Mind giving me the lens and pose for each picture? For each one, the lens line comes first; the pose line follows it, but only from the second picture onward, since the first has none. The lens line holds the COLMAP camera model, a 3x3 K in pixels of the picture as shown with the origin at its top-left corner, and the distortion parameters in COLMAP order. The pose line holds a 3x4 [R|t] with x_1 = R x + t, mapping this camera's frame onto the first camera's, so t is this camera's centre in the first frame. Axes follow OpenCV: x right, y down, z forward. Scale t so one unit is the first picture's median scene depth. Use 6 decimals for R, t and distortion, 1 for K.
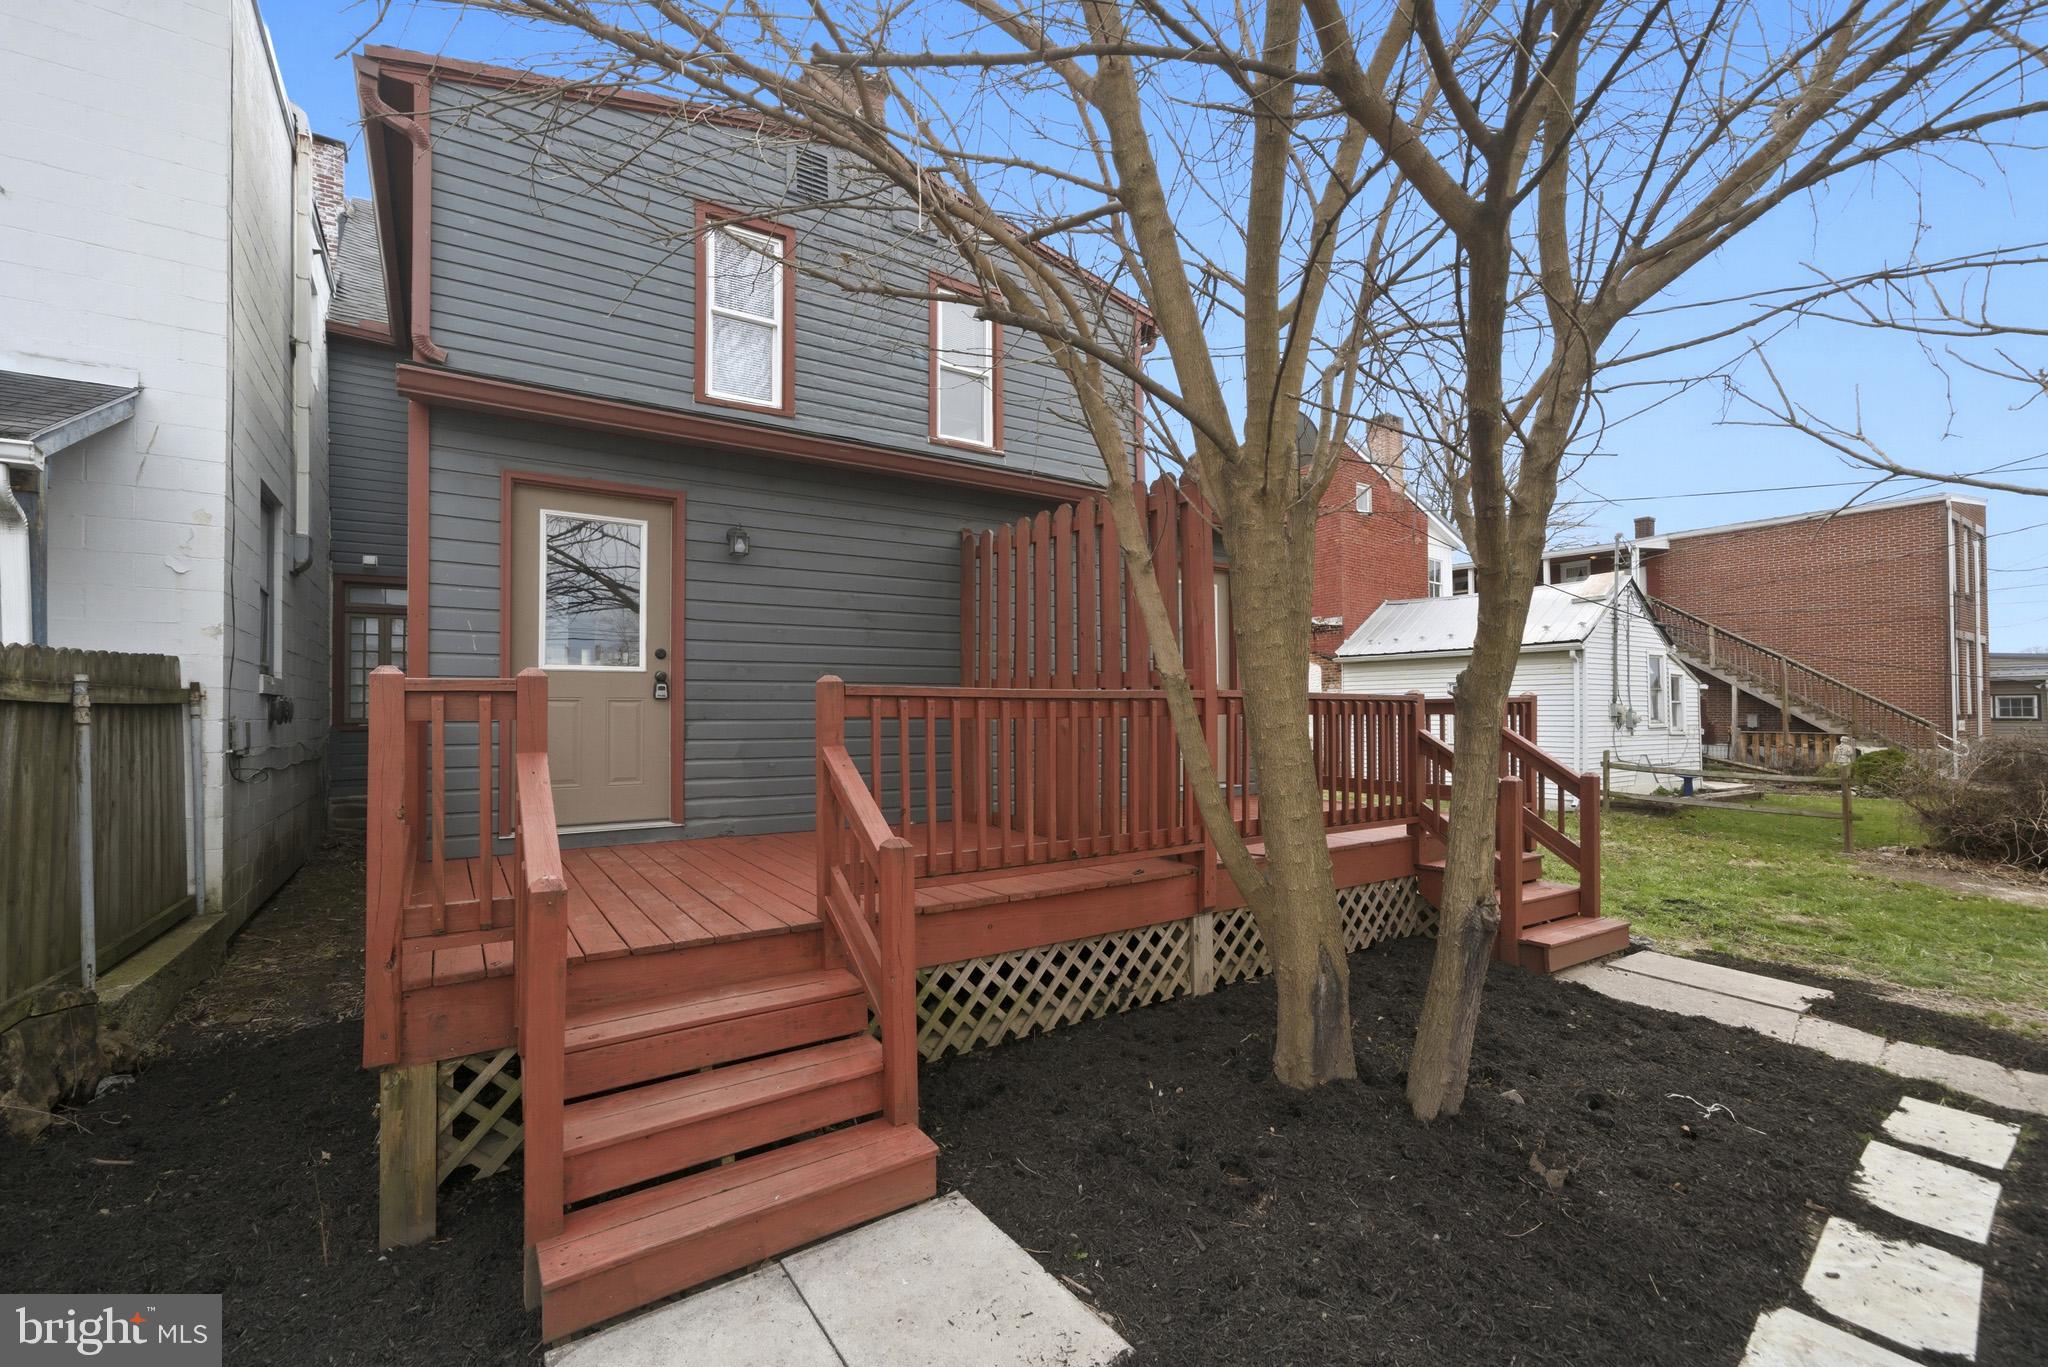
lens RADIAL K [[845.8, 0, 1024.0], [0, 845.8, 683.5], [0, 0, 1]] dist [-0.002364, 0.000050]
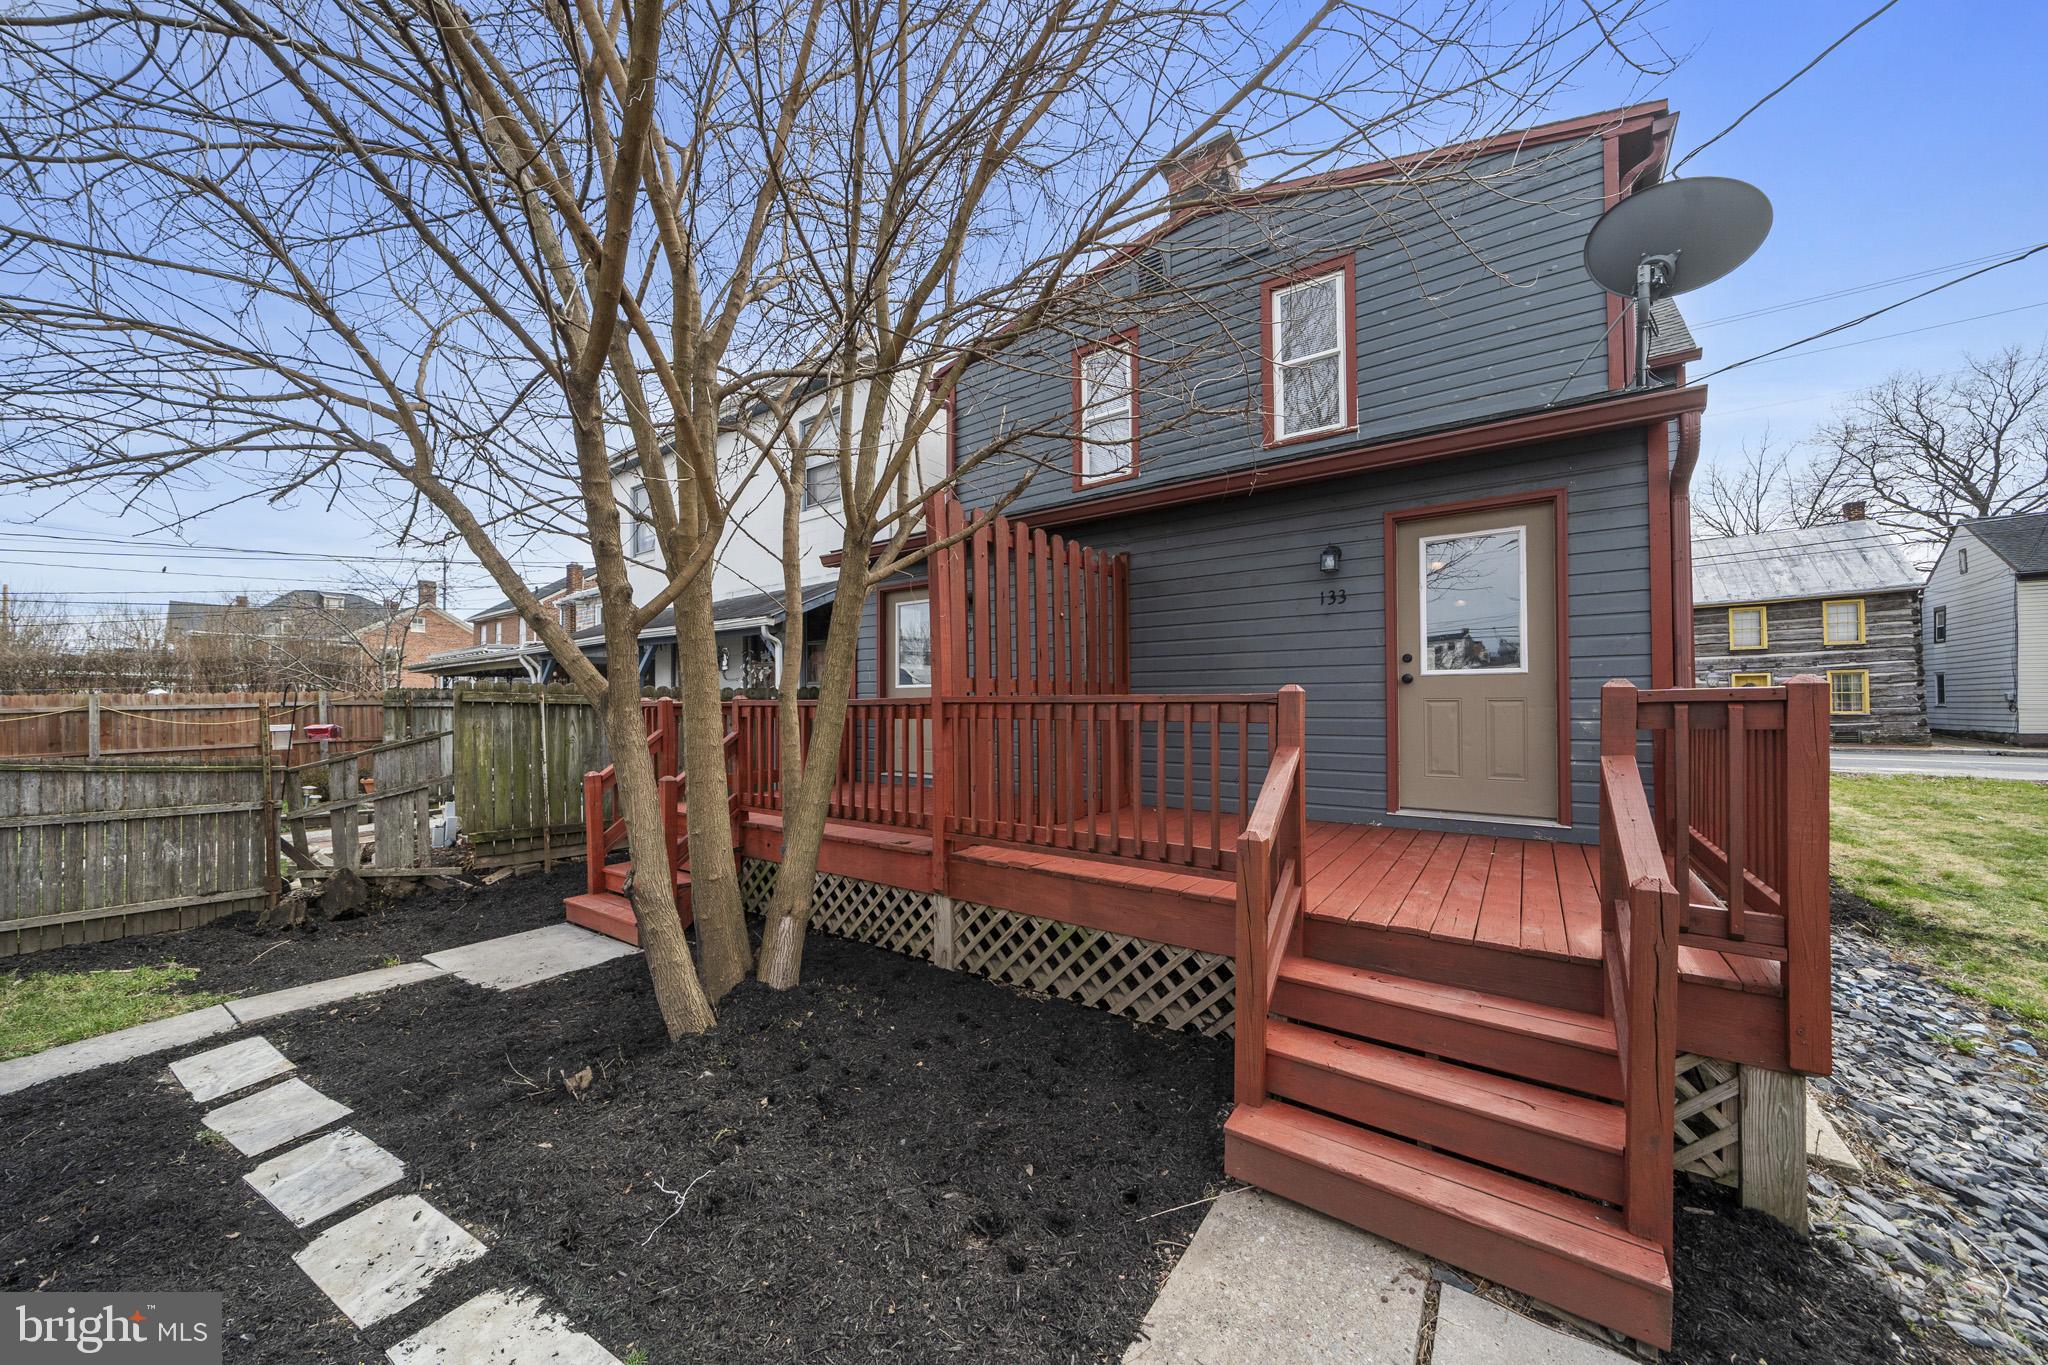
lens RADIAL K [[748.2, 0, 1024.0], [0, 748.2, 682.5], [0, 0, 1]] dist [0.000492, 0.000015]
pose [[0.340247, -0.026510, -0.939962, 0.446781], [0.019614, 0.999585, -0.021092, 0.006947], [0.940132, -0.011260, 0.340626, 0.291956]]
